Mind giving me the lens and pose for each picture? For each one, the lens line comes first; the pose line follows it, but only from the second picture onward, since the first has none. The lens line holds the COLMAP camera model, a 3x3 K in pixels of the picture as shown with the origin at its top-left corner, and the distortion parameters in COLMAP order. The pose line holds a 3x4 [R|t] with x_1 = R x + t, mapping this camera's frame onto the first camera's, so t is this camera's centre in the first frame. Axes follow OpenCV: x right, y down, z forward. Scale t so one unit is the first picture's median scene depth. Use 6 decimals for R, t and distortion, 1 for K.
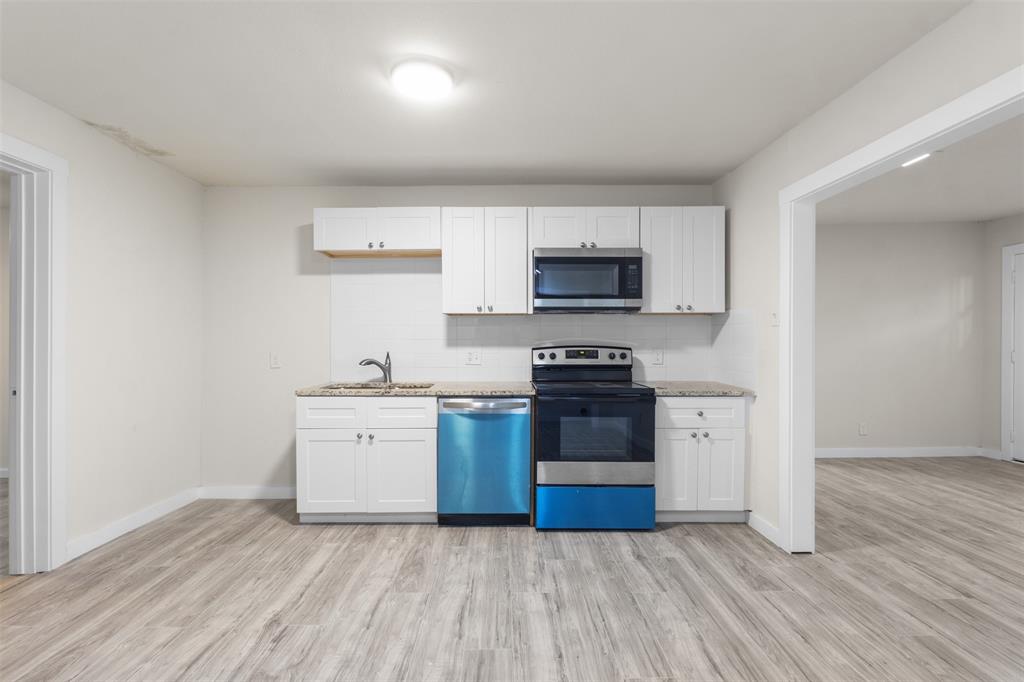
lens RADIAL K [[484.2, 0, 508.3], [0, 484.2, 351.5], [0, 0, 1]] dist [0.001240, 0.000283]
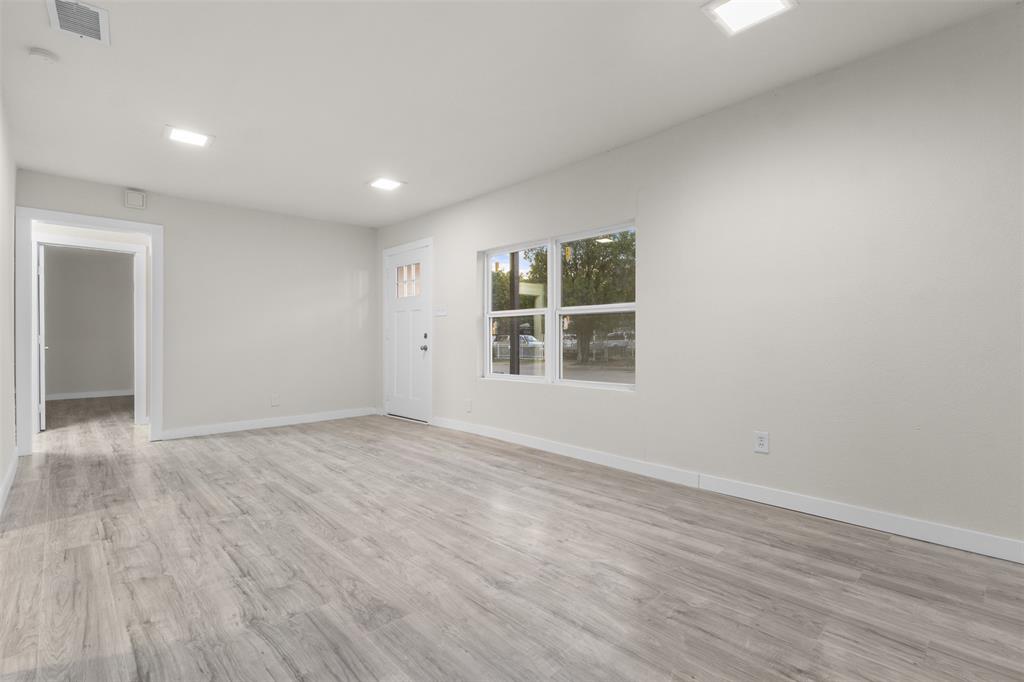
lens RADIAL K [[477.4, 0, 509.1], [0, 477.4, 344.8], [0, 0, 1]] dist [0.000035, 0.000272]
pose [[0.741346, -0.002205, 0.671119, 0.702811], [0.007401, 0.999961, -0.004890, 0.075122], [-0.671082, 0.008592, 0.741333, -0.275285]]
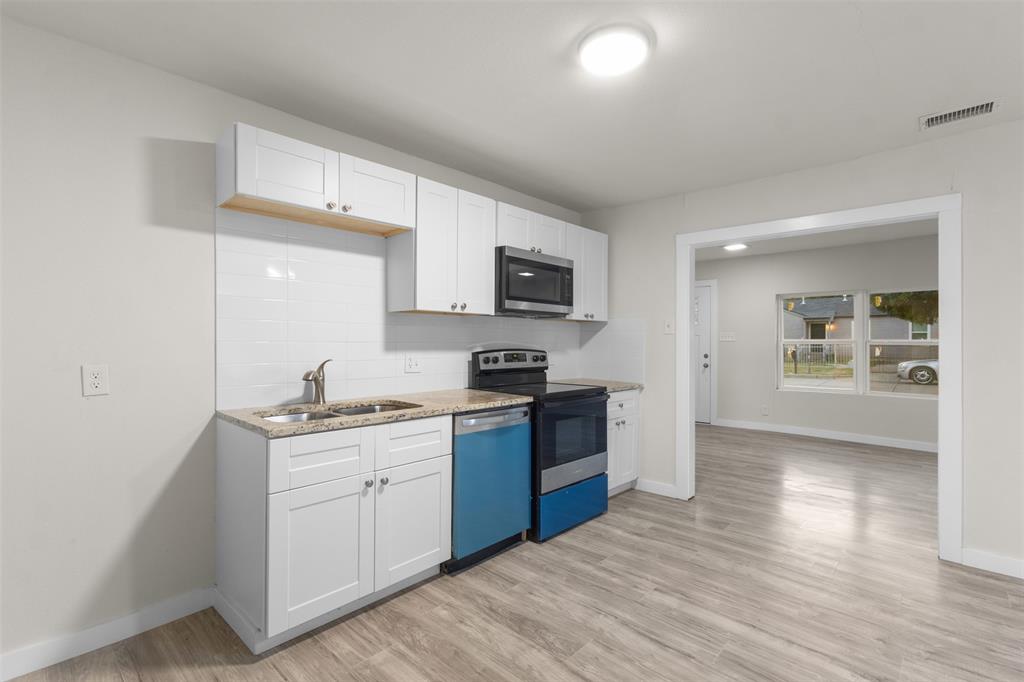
lens RADIAL K [[477.4, 0, 509.1], [0, 477.4, 344.8], [0, 0, 1]] dist [0.000035, 0.000272]
pose [[0.682598, -0.000080, 0.730794, -0.660553], [0.007403, 0.999949, -0.006806, -0.015988], [-0.730757, 0.010056, 0.682564, 0.388681]]
